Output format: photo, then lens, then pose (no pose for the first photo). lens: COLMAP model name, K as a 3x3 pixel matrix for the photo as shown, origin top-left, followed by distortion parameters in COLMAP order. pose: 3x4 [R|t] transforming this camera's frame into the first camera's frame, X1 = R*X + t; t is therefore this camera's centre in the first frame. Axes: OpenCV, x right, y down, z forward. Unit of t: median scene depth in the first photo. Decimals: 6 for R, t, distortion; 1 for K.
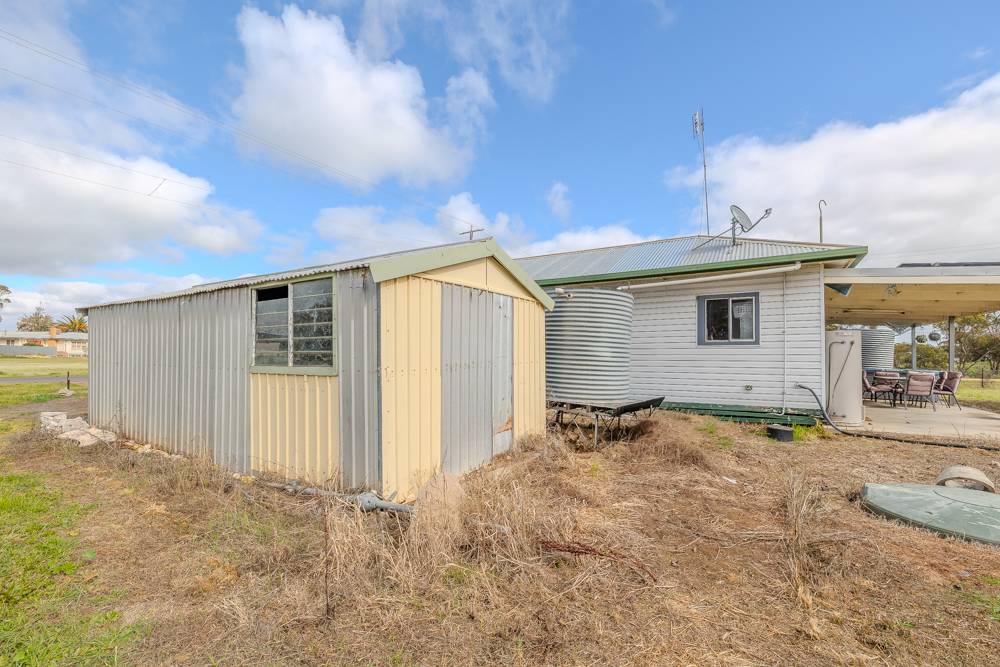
lens RADIAL K [[425.5, 0, 495.8], [0, 425.5, 337.7], [0, 0, 1]] dist [-0.000016, -0.000037]
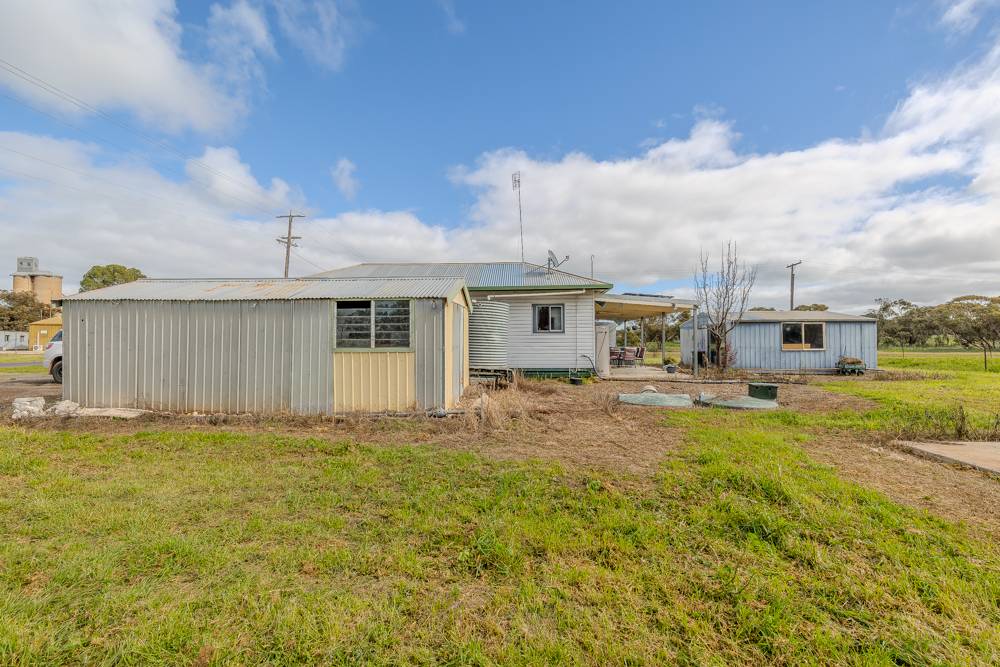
lens RADIAL K [[429.4, 0, 487.5], [0, 429.4, 324.1], [0, 0, 1]] dist [0.058283, 0.000029]
pose [[0.886562, 0.010616, 0.462488, -0.447538], [-0.013717, 0.999900, 0.003342, -0.021669], [-0.462406, -0.009307, 0.886619, -0.399118]]
